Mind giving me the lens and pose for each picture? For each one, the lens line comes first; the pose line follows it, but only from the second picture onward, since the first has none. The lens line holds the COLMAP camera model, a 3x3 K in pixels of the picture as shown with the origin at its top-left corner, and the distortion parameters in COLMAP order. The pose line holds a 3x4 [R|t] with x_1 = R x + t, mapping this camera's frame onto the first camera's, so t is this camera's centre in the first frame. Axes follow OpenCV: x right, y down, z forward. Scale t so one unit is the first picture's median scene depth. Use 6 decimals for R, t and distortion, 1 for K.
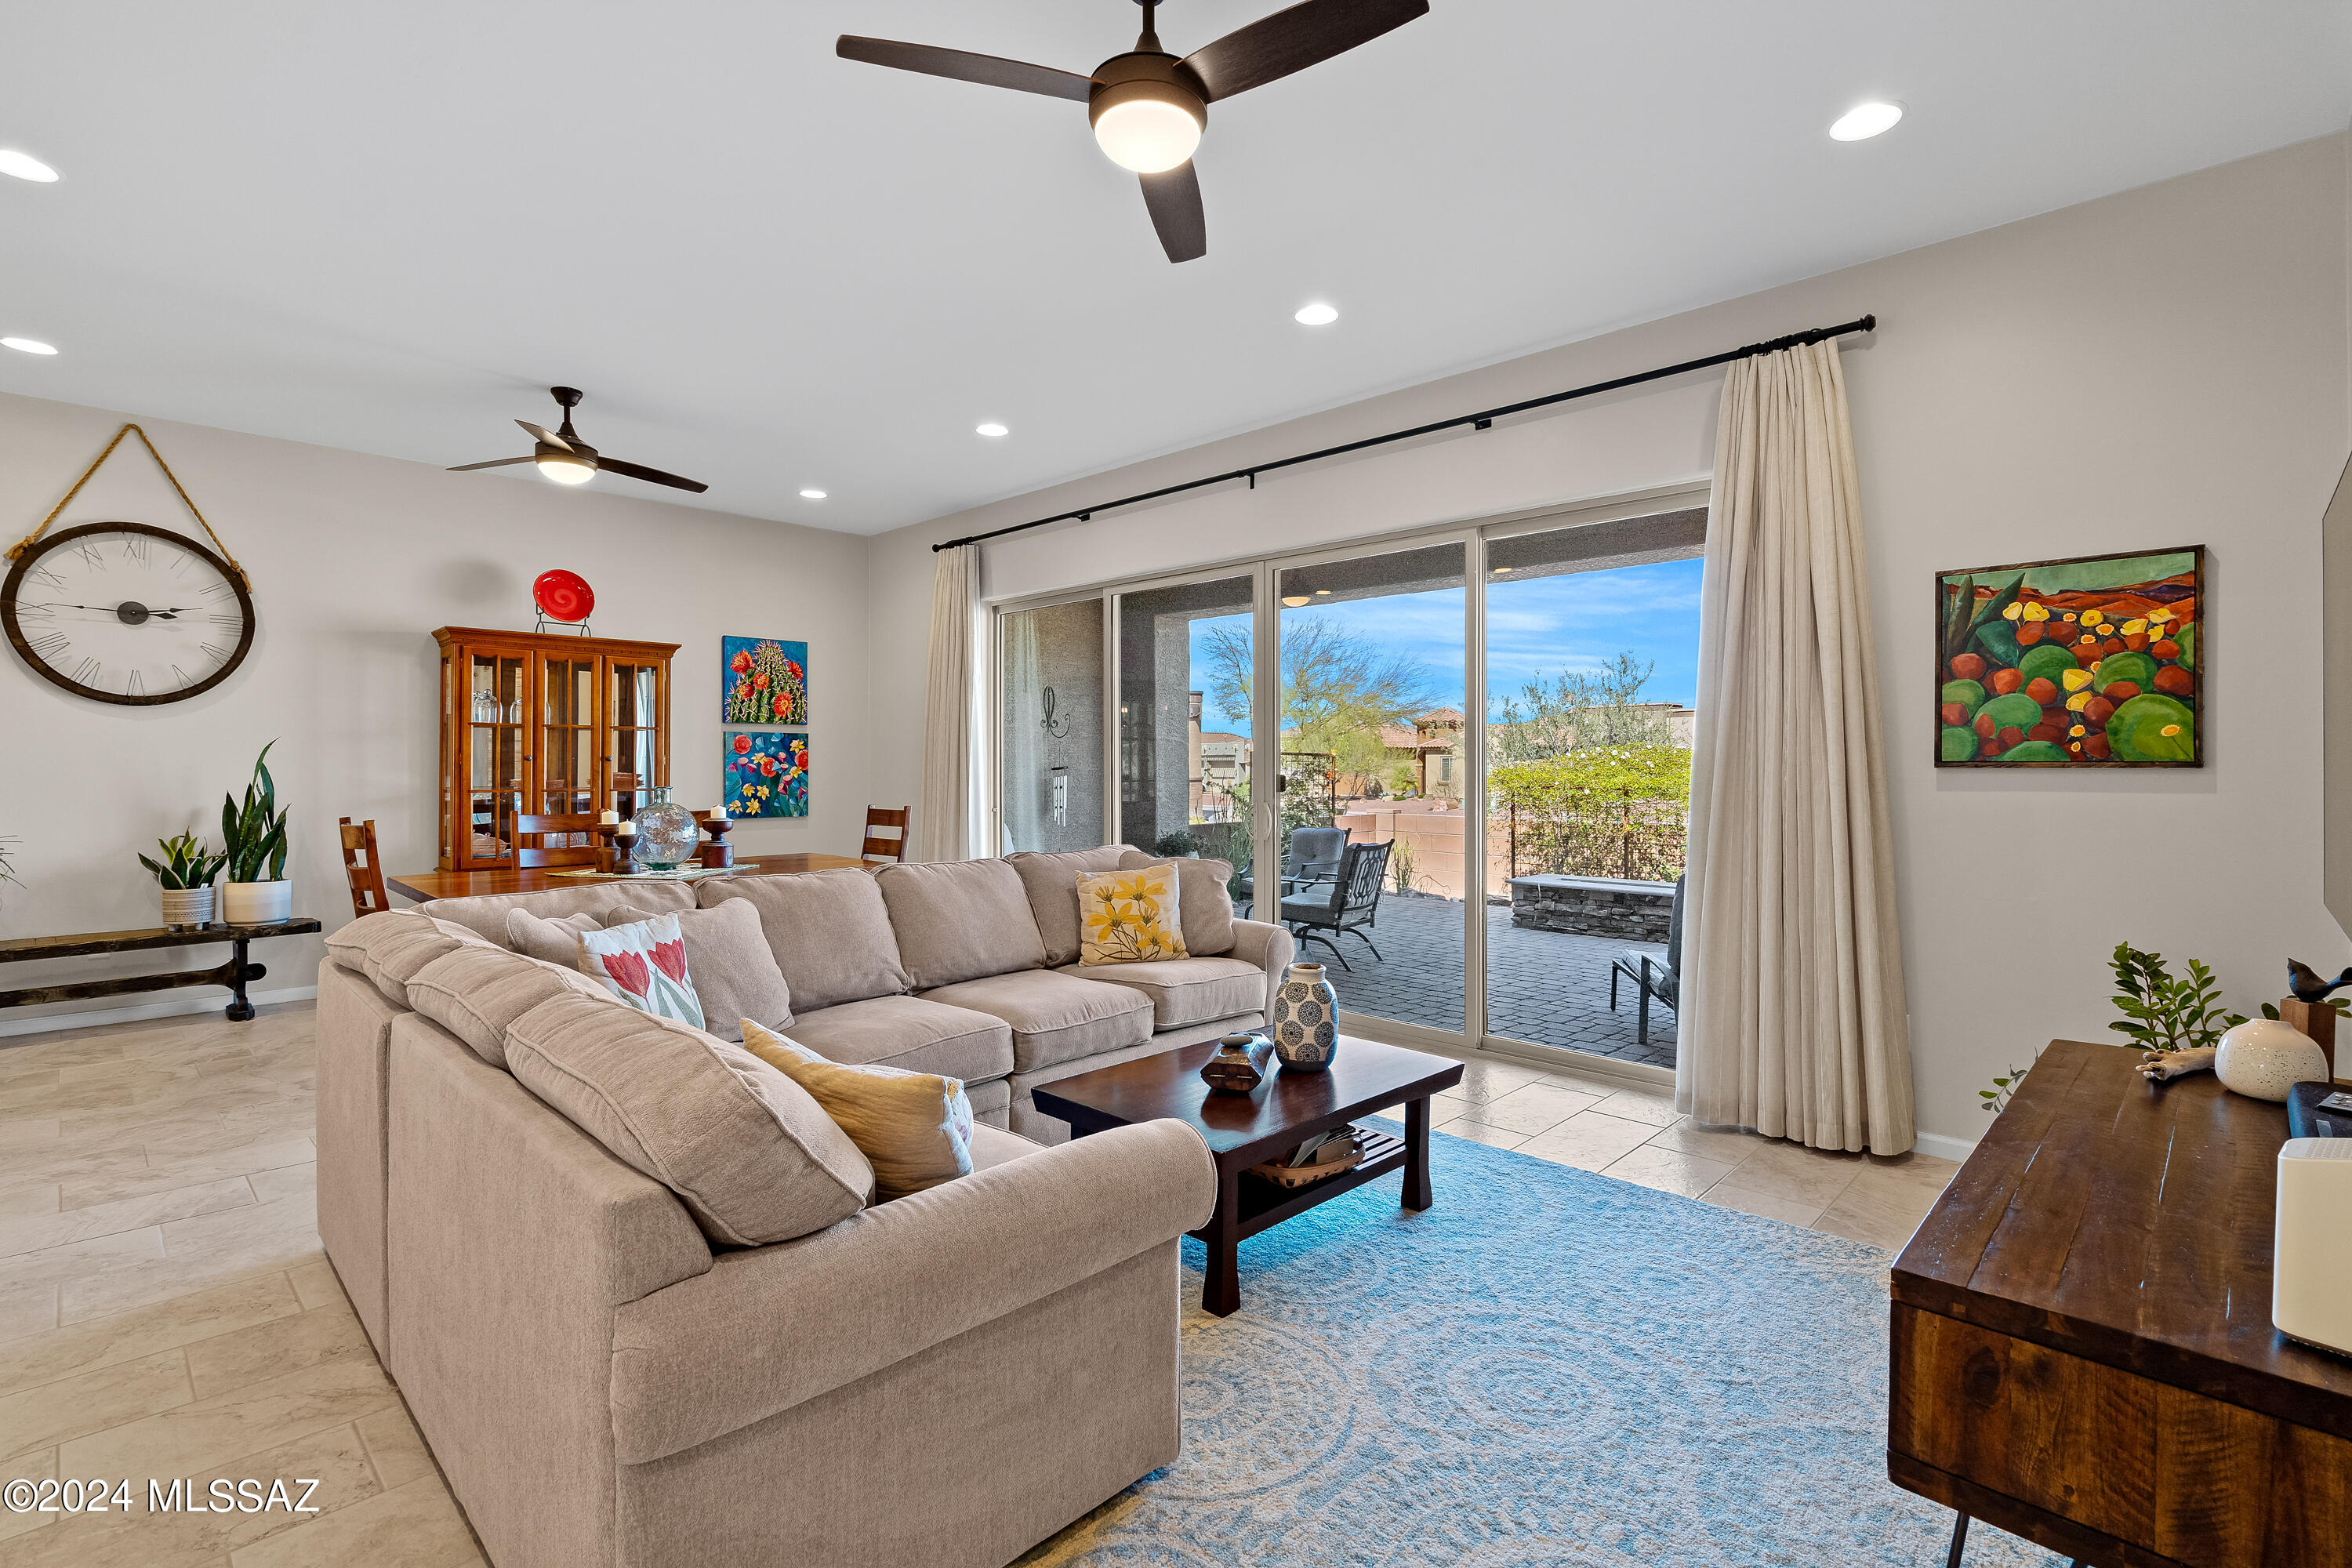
lens RADIAL K [[1084.7, 0, 1184.0], [0, 1084.7, 768.0], [0, 0, 1]] dist [-0.004428, 0.001459]
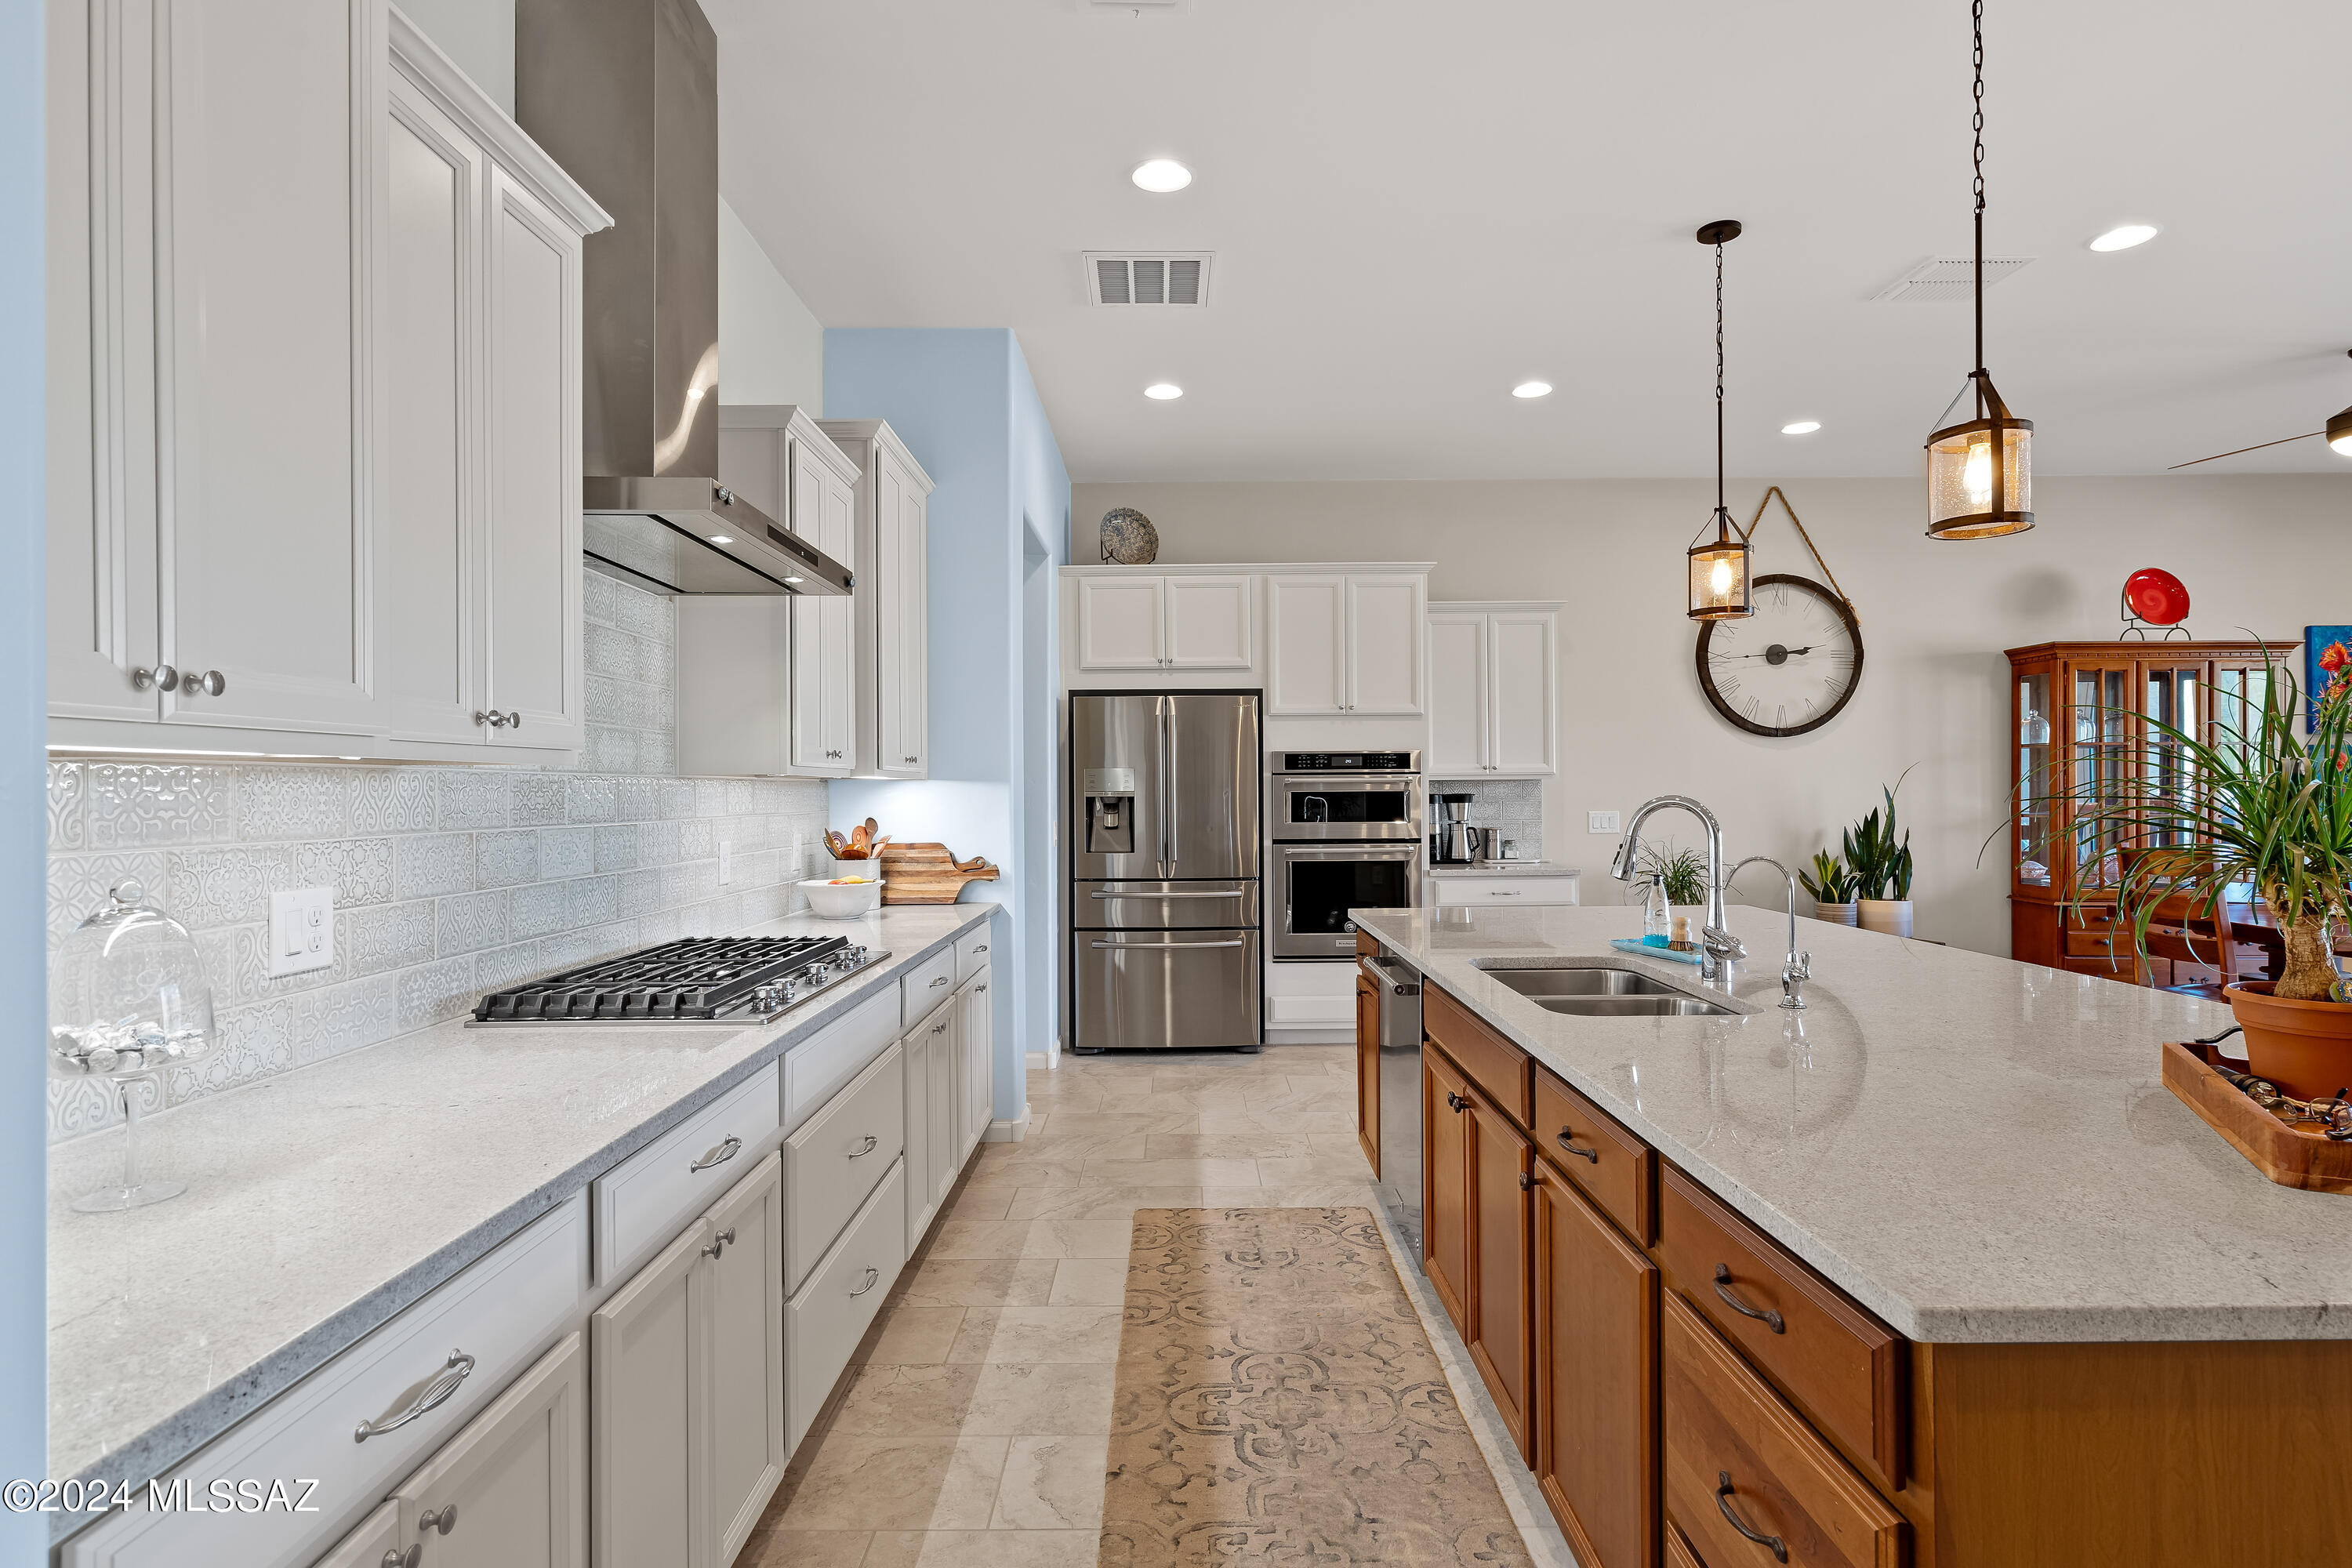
lens RADIAL K [[1190.3, 0, 1177.9], [0, 1190.3, 784.6], [0, 0, 1]] dist [0.000911, 0.001213]
pose [[0.696897, -0.008493, -0.717121, -0.734762], [0.003764, 0.999959, -0.008185, -0.000725], [0.717161, 0.003004, 0.696901, -0.426911]]
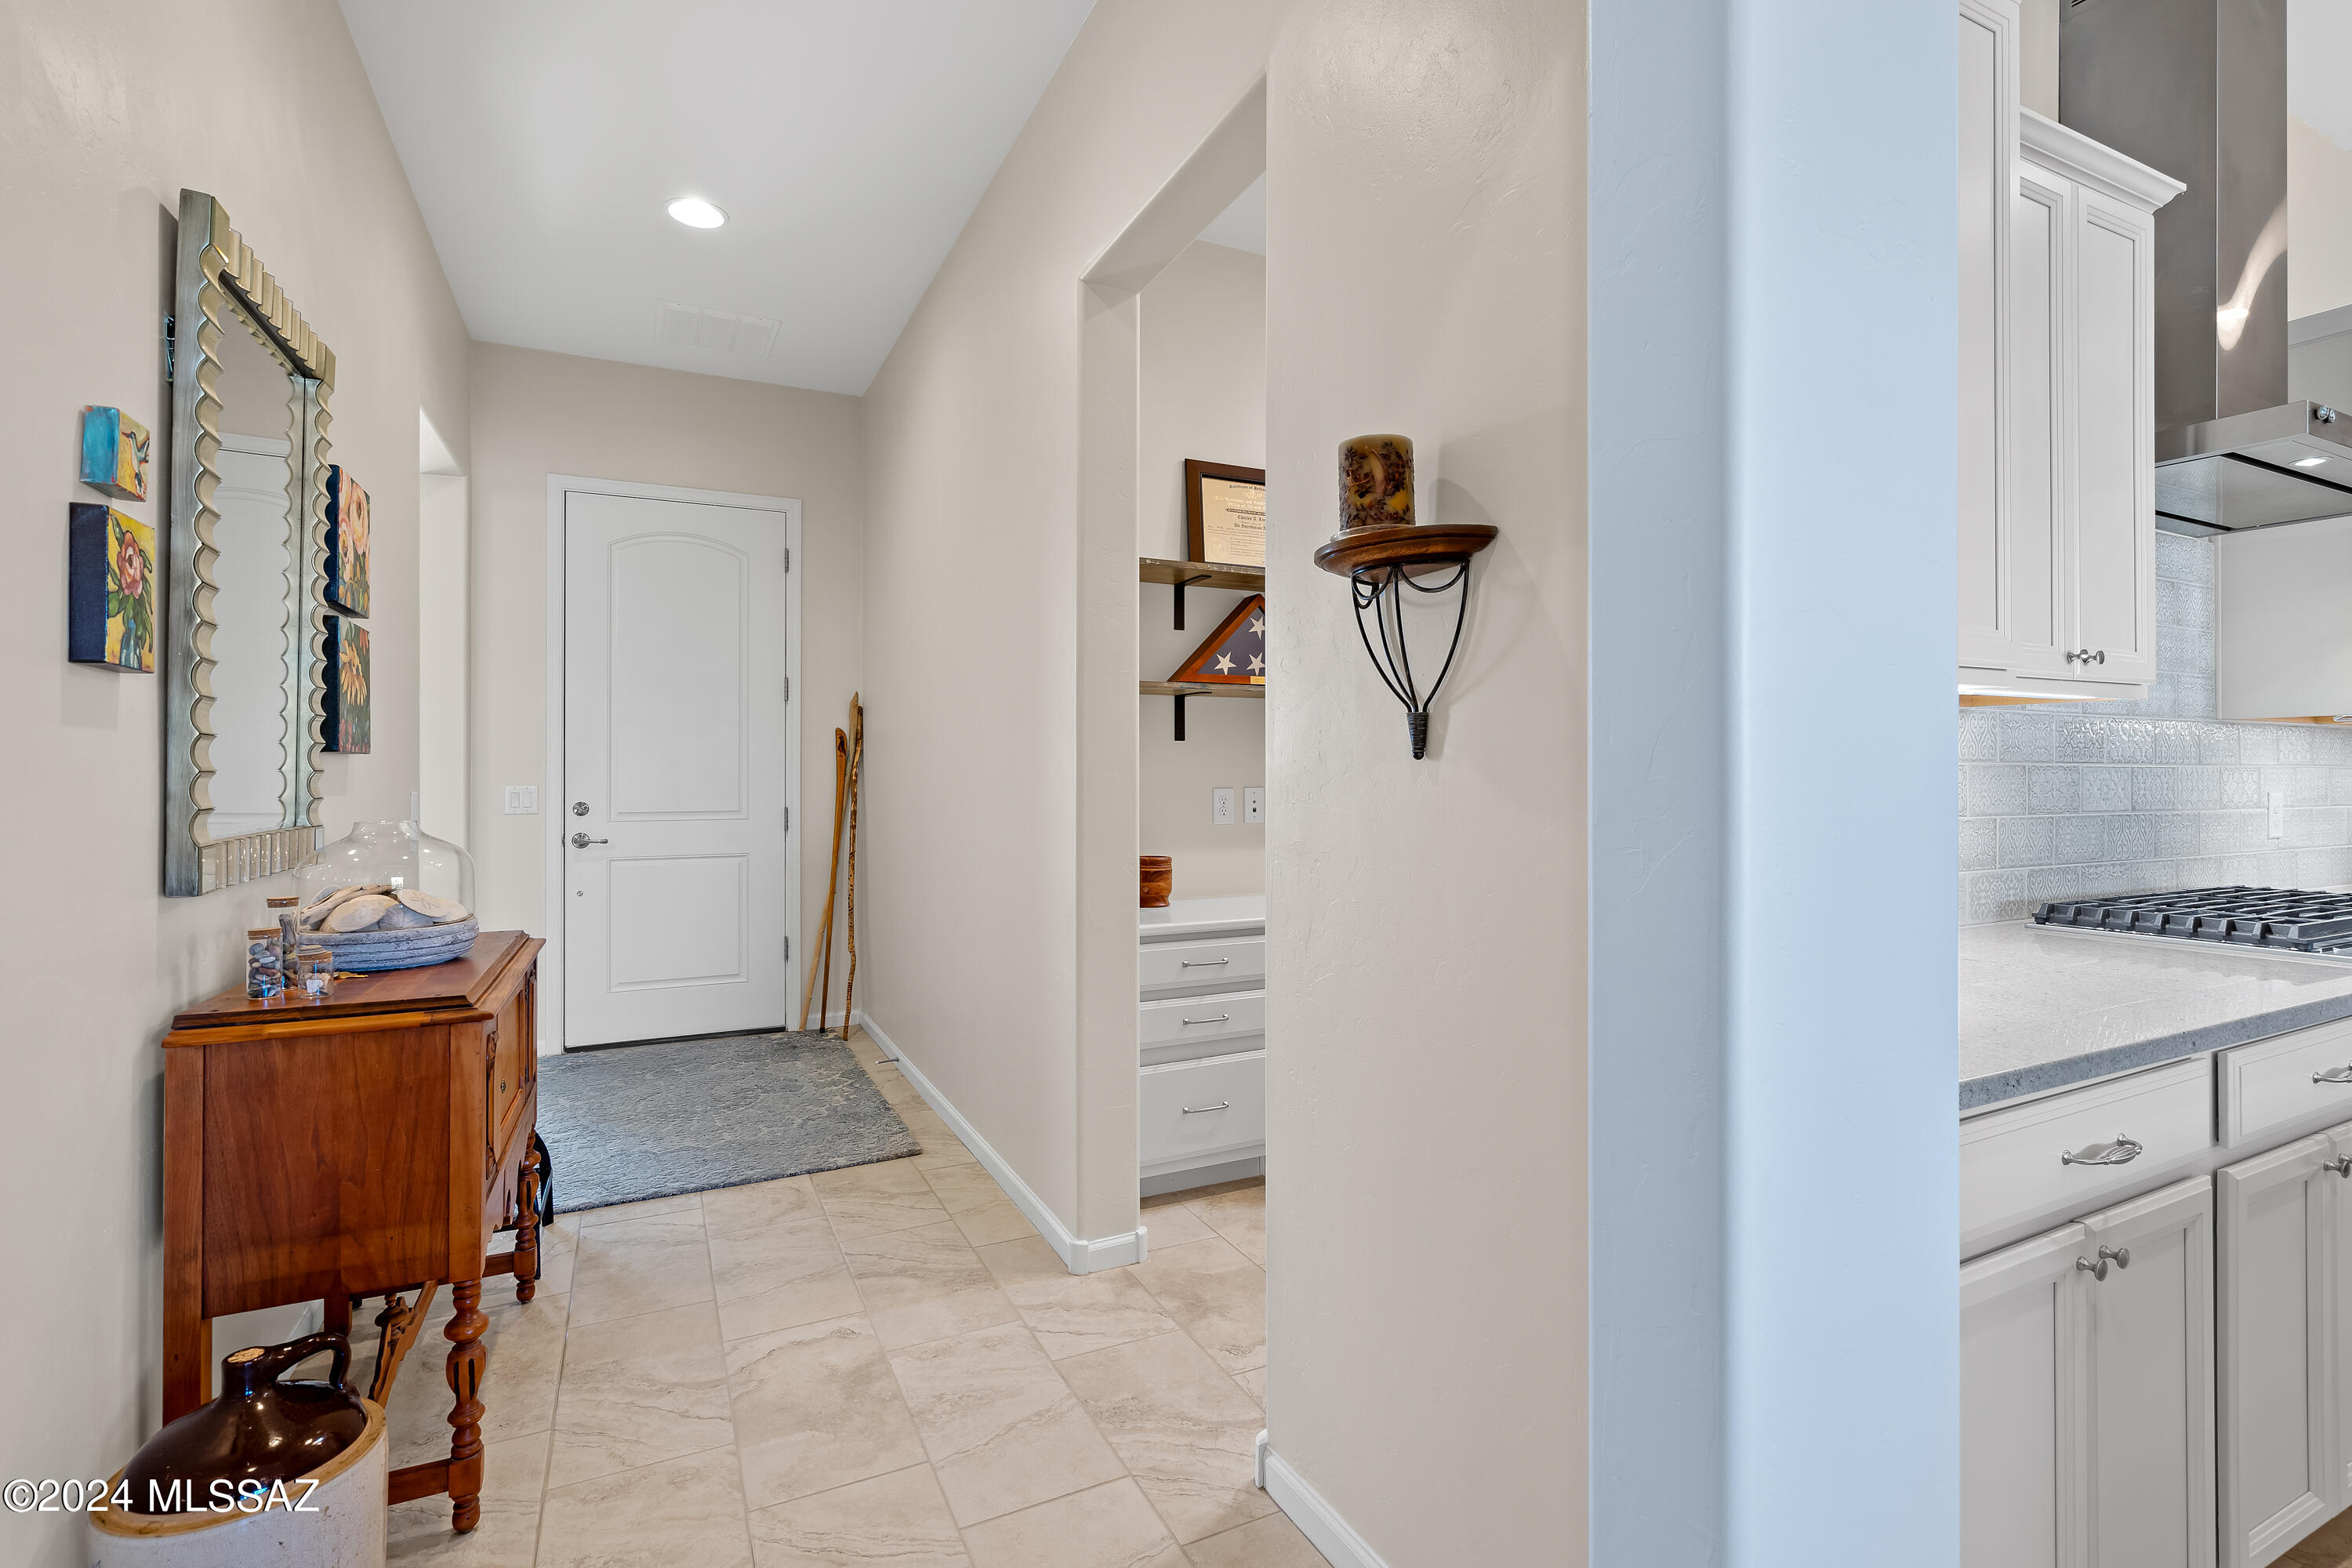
lens RADIAL K [[1084.7, 0, 1183.9], [0, 1084.7, 768.8], [0, 0, 1]] dist [-0.004428, 0.001459]
pose [[-0.331412, -0.005001, -0.943473, -0.650684], [-0.004022, 0.999984, -0.003888, 0.022678], [0.943478, 0.002506, -0.331427, -0.515268]]
